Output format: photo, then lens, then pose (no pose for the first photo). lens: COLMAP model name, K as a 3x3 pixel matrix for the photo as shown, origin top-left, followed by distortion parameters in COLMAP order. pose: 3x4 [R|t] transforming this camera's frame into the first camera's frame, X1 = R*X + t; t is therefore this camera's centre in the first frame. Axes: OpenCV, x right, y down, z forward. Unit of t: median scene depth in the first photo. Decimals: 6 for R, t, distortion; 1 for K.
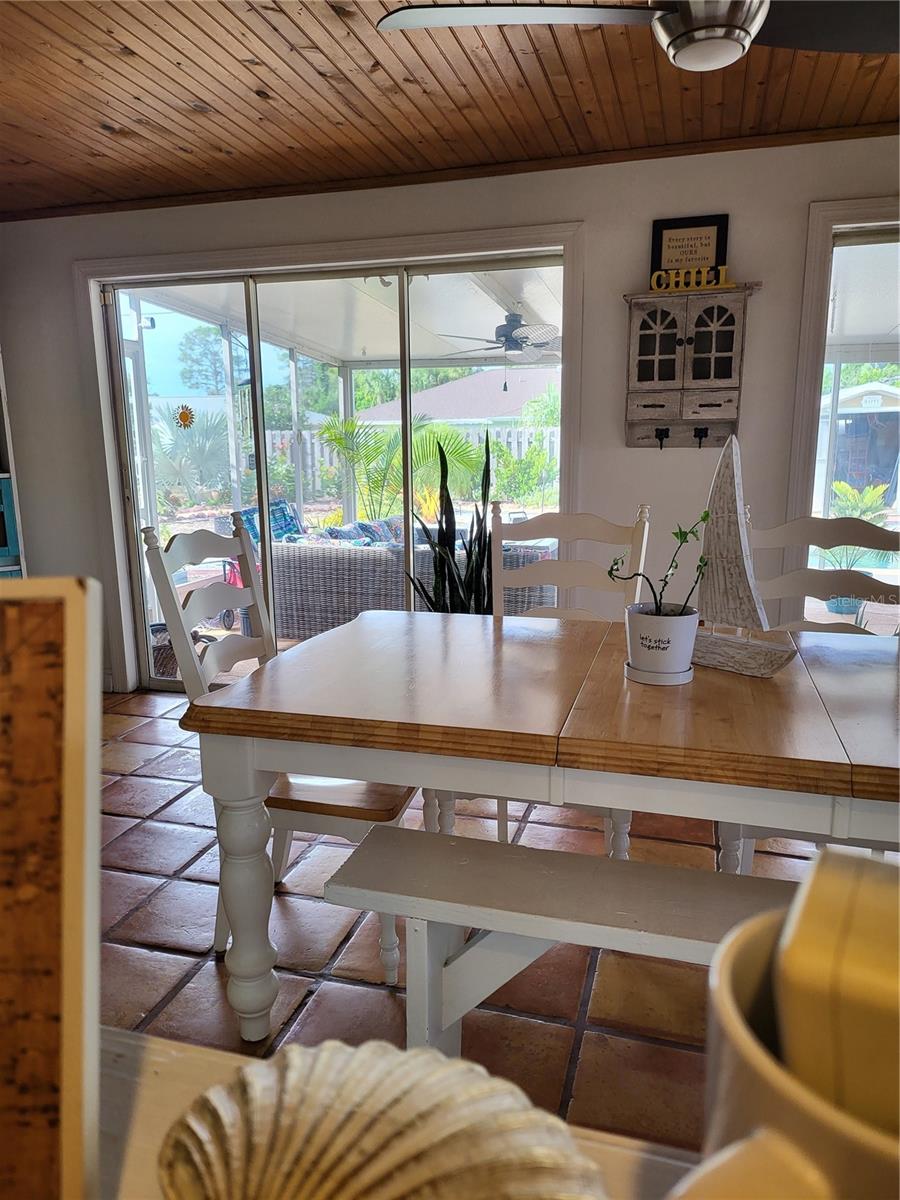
lens RADIAL K [[841.6, 0, 453.0], [0, 841.6, 601.6], [0, 0, 1]] dist [0.052029, -0.047384]
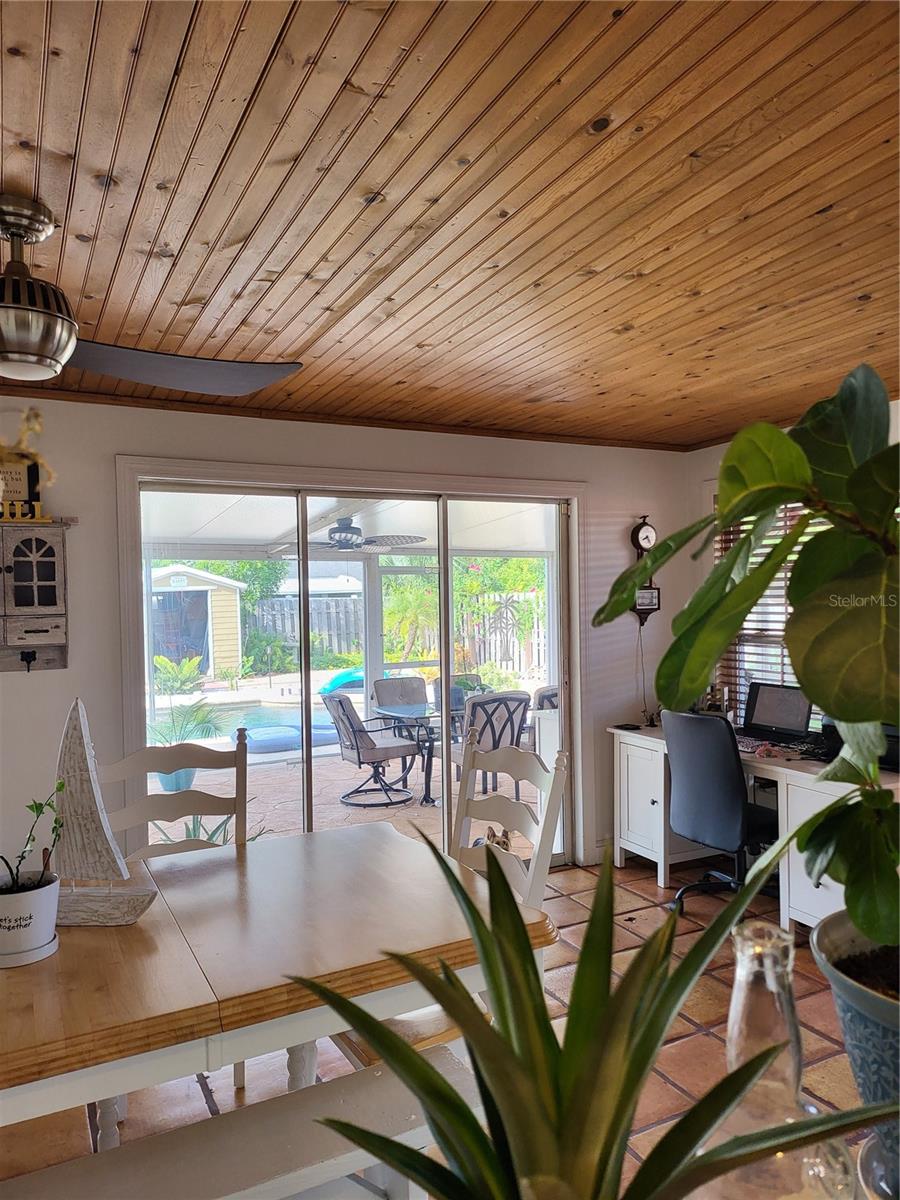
lens RADIAL K [[841.6, 0, 457.9], [0, 841.6, 608.4], [0, 0, 1]] dist [0.052029, -0.047384]
pose [[0.719925, -0.021259, 0.693726, -0.061720], [0.152065, 0.980077, -0.127774, -0.094503], [-0.677189, 0.197479, 0.708814, -0.101428]]
